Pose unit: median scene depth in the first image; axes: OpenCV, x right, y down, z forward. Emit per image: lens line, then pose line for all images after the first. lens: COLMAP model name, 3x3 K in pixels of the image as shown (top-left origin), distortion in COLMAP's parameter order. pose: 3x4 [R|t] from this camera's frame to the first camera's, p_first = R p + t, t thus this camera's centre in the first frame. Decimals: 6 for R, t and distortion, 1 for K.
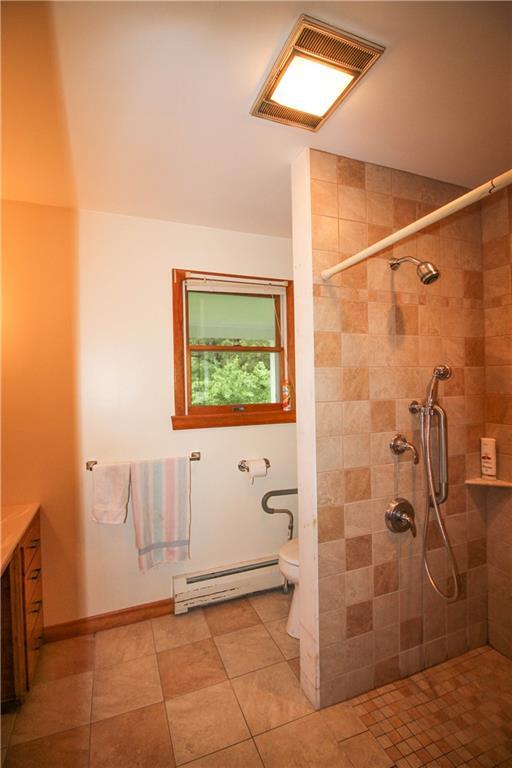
lens RADIAL K [[359.0, 0, 251.8], [0, 359.0, 383.3], [0, 0, 1]] dist [-0.000907, -0.012030]
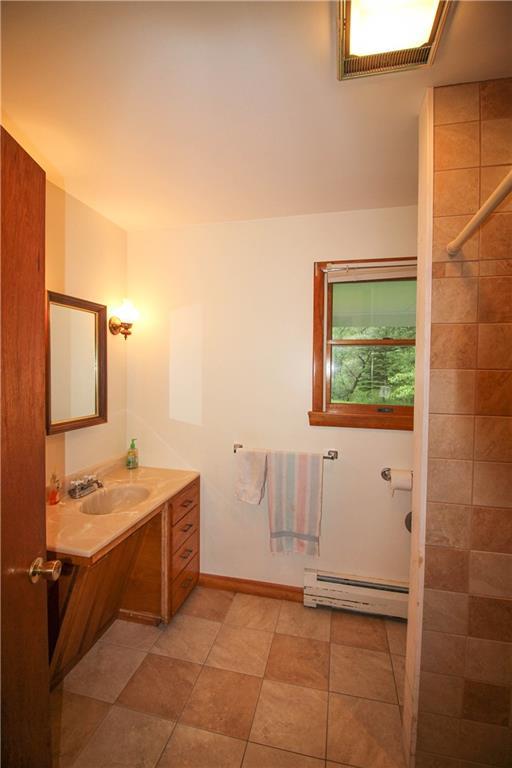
lens RADIAL K [[359.0, 0, 251.8], [0, 359.0, 383.3], [0, 0, 1]] dist [-0.000907, -0.012030]
pose [[0.816717, 0.049116, -0.574945, 0.235786], [-0.029487, 0.998622, 0.043424, -0.027421], [0.576285, -0.018512, 0.817039, 0.097833]]
